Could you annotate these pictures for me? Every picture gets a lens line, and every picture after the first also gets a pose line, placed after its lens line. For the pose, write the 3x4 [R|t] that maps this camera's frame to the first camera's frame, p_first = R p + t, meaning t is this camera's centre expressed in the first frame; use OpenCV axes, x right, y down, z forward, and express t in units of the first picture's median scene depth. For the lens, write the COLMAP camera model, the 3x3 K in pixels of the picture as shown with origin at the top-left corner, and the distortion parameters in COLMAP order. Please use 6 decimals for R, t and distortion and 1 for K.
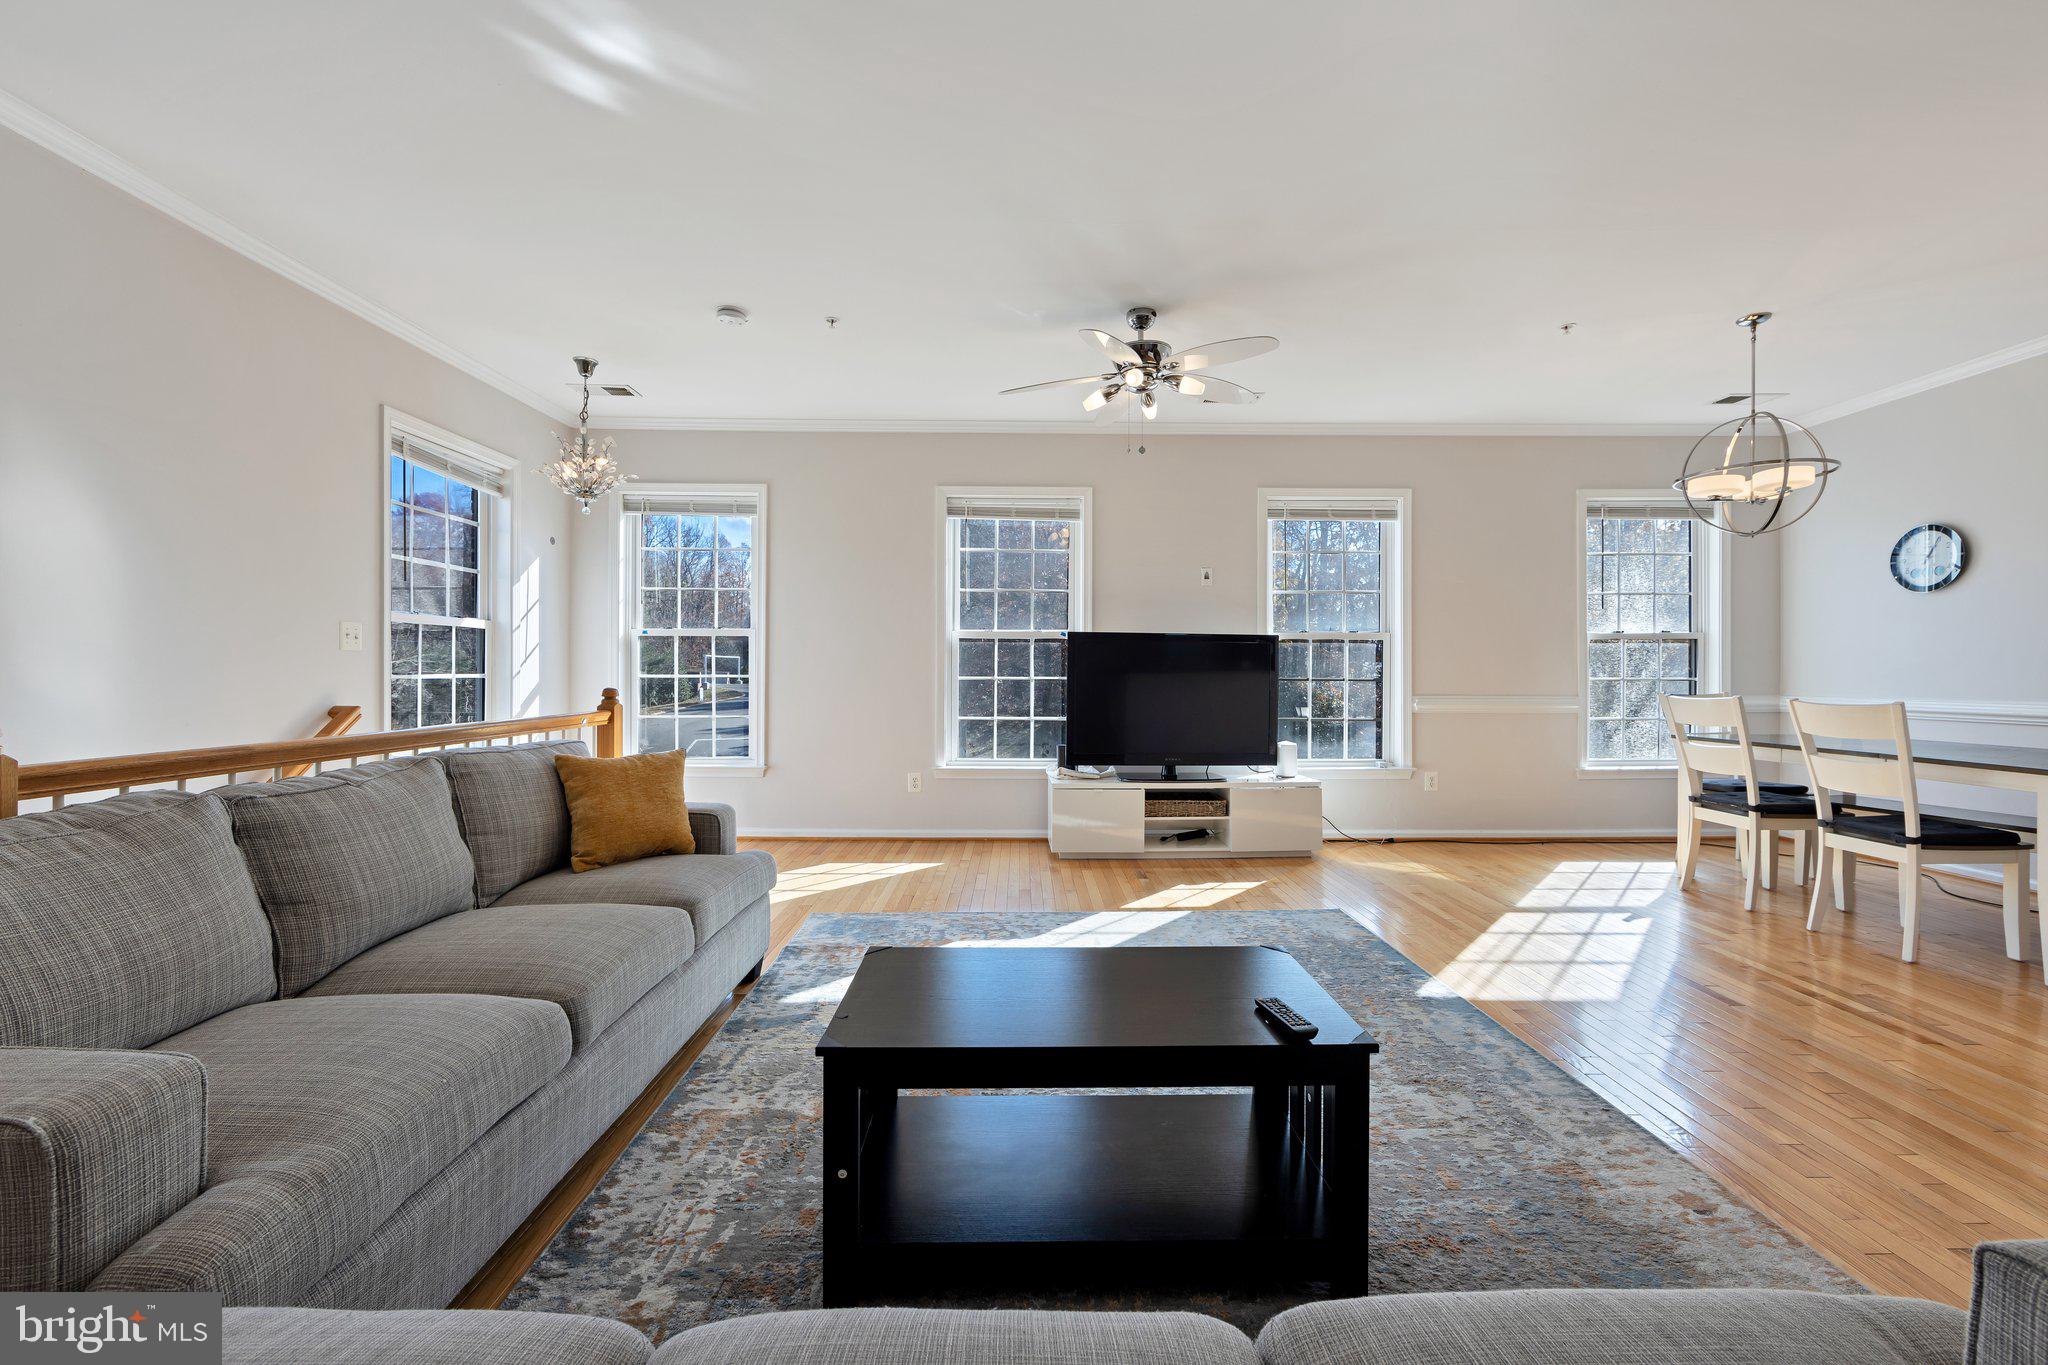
lens RADIAL K [[861.6, 0, 994.5], [0, 861.6, 669.2], [0, 0, 1]] dist [0.000950, 0.000149]
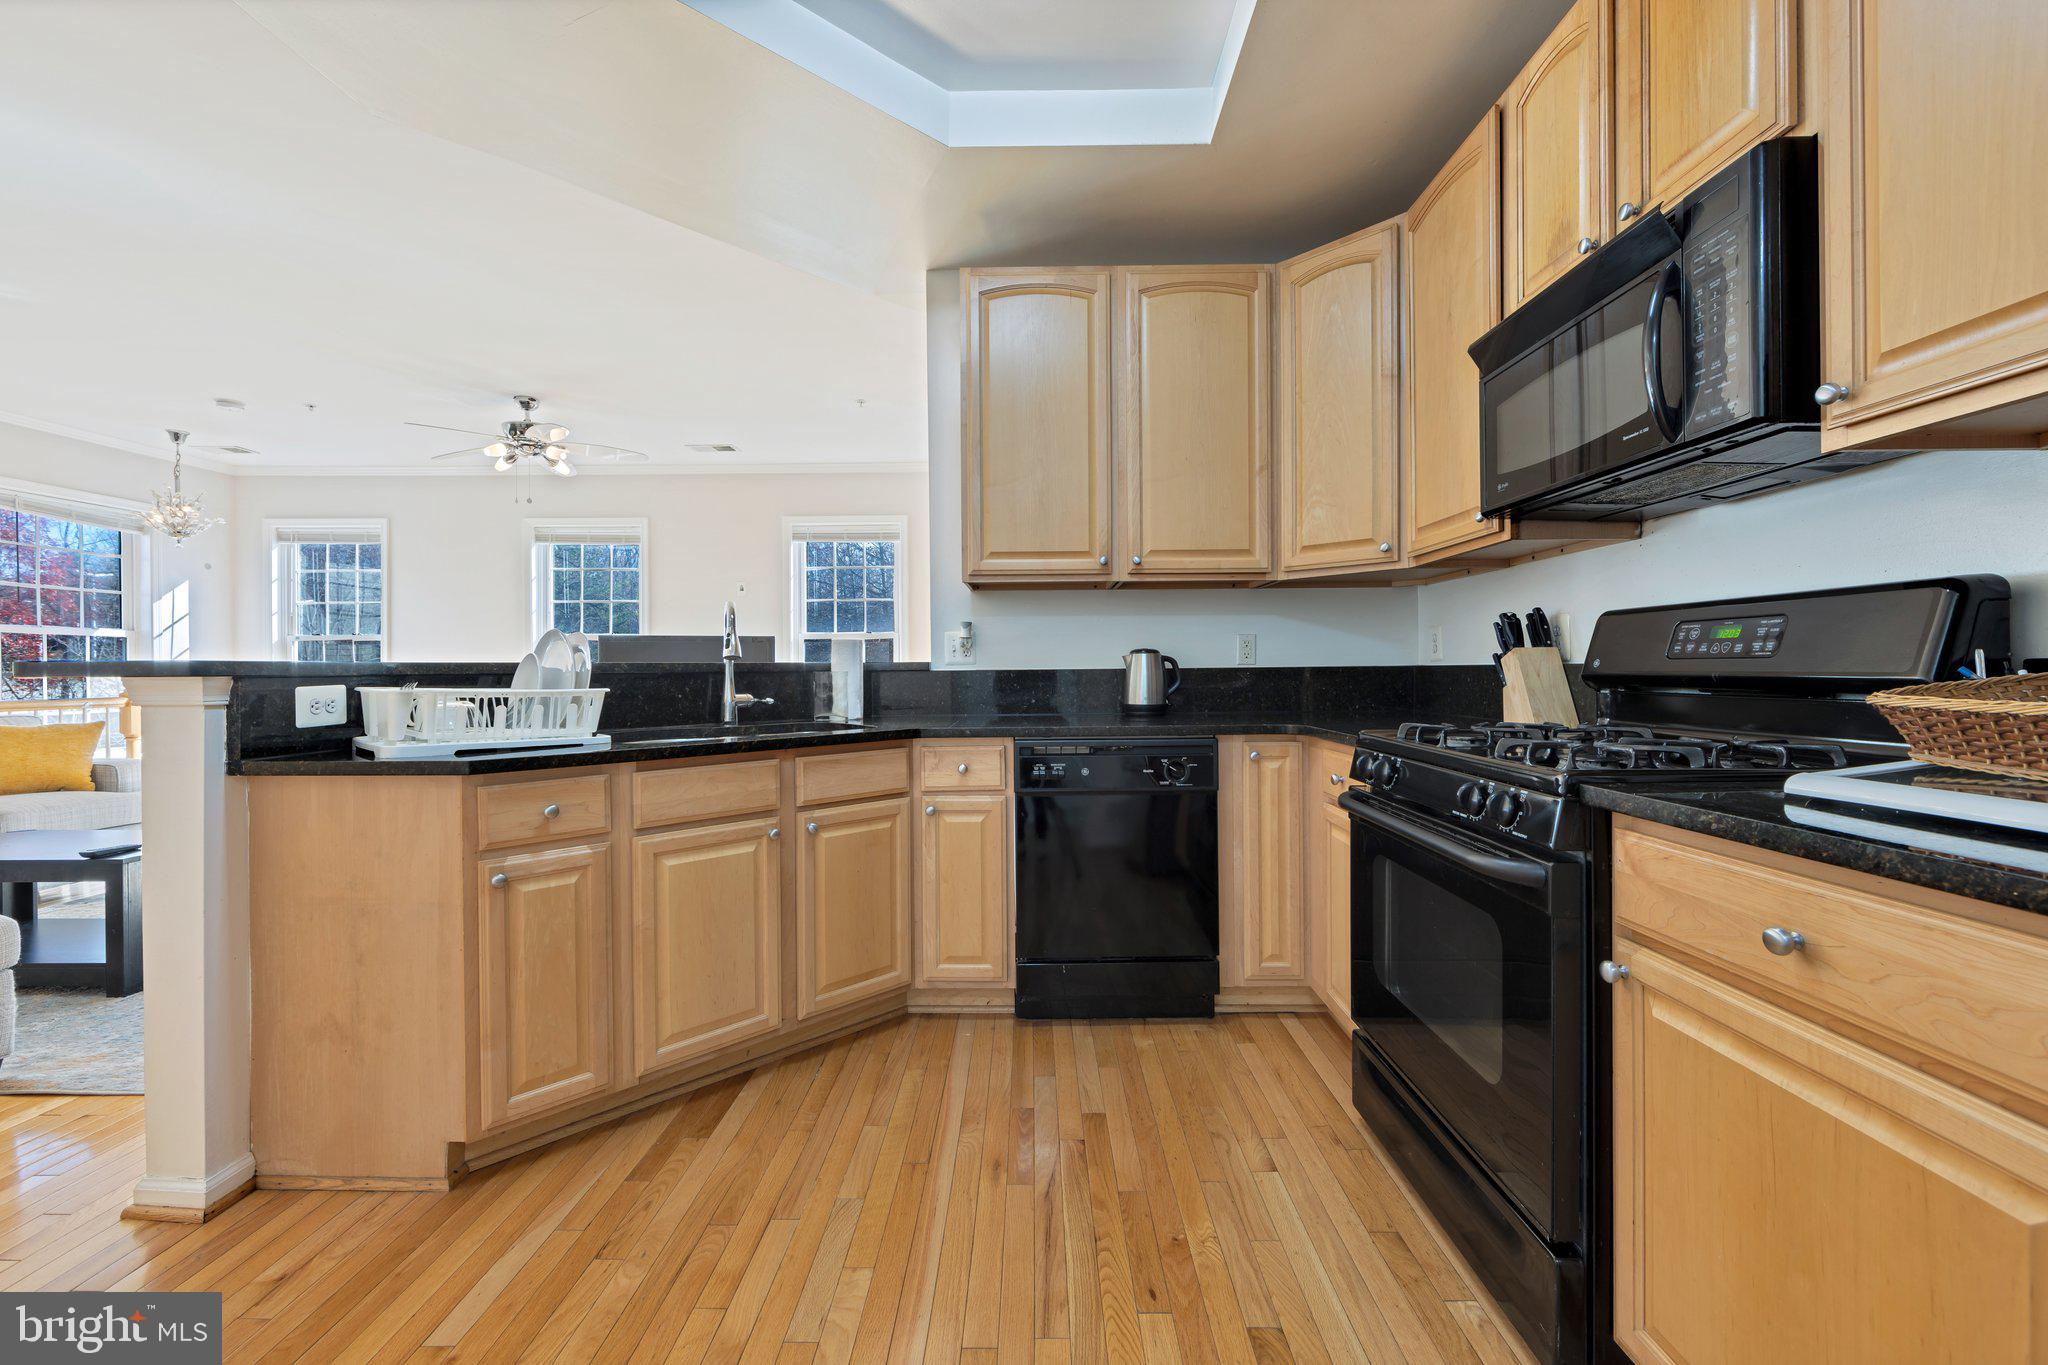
lens RADIAL K [[817.0, 0, 1023.0], [0, 817.0, 671.6], [0, 0, 1]] dist [-0.000342, -0.000084]
pose [[0.999966, -0.003474, -0.007510, 0.962918], [0.003439, 0.999983, -0.004698, 0.021267], [0.007526, 0.004672, 0.999961, -0.279576]]
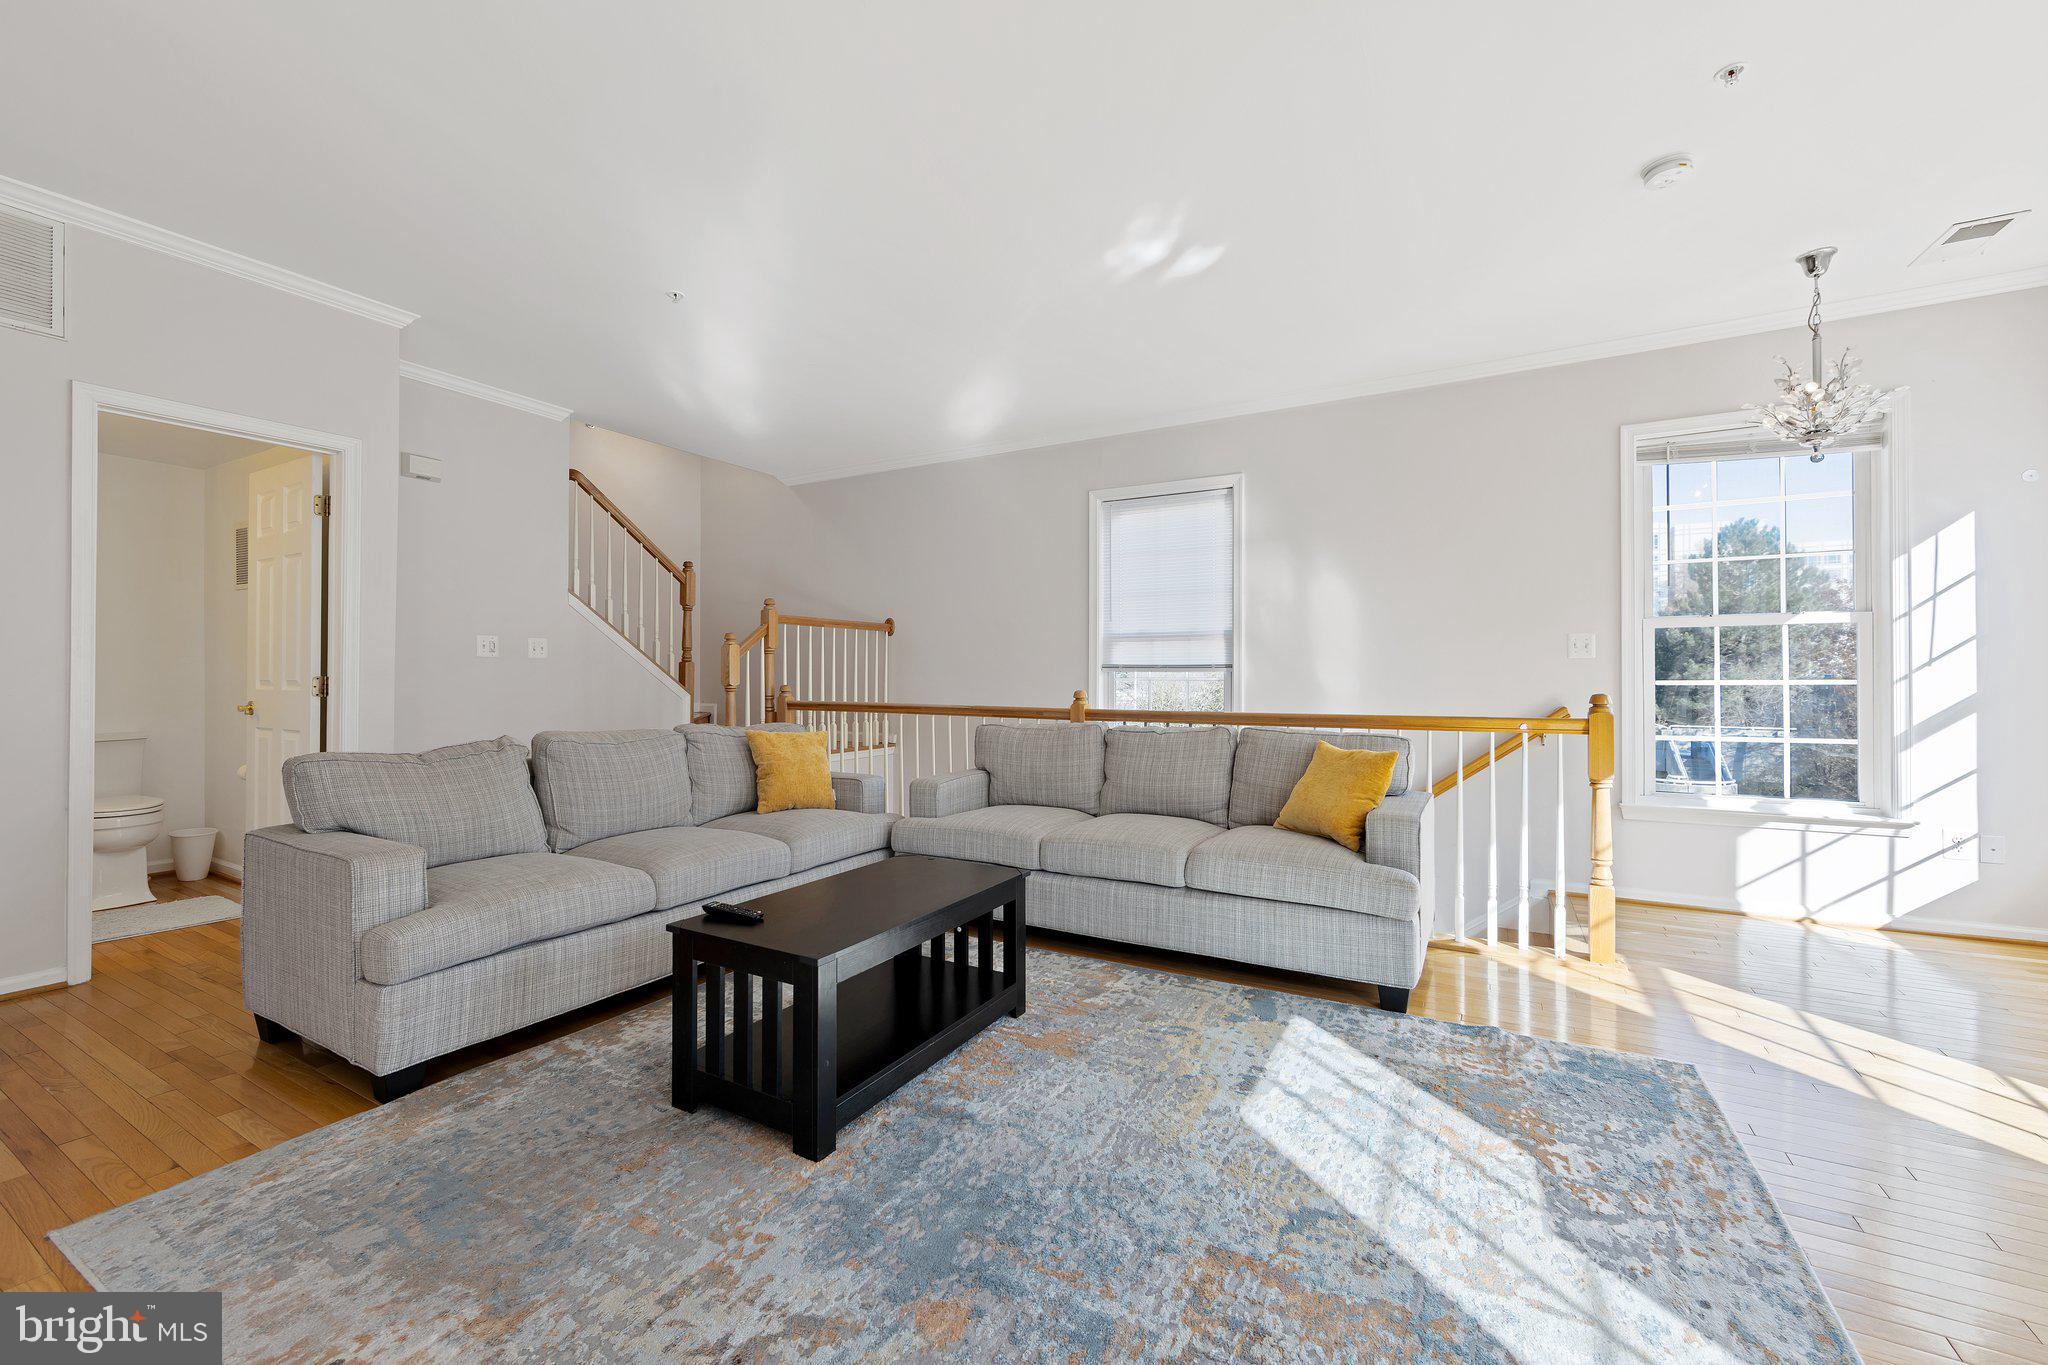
lens RADIAL K [[817.0, 0, 1023.0], [0, 817.0, 671.6], [0, 0, 1]] dist [-0.000342, -0.000084]
pose [[-0.491929, -0.012053, -0.870552, 0.537000], [-0.006223, 0.999927, -0.010328, 0.011039], [0.870613, 0.000336, -0.491969, 0.876595]]
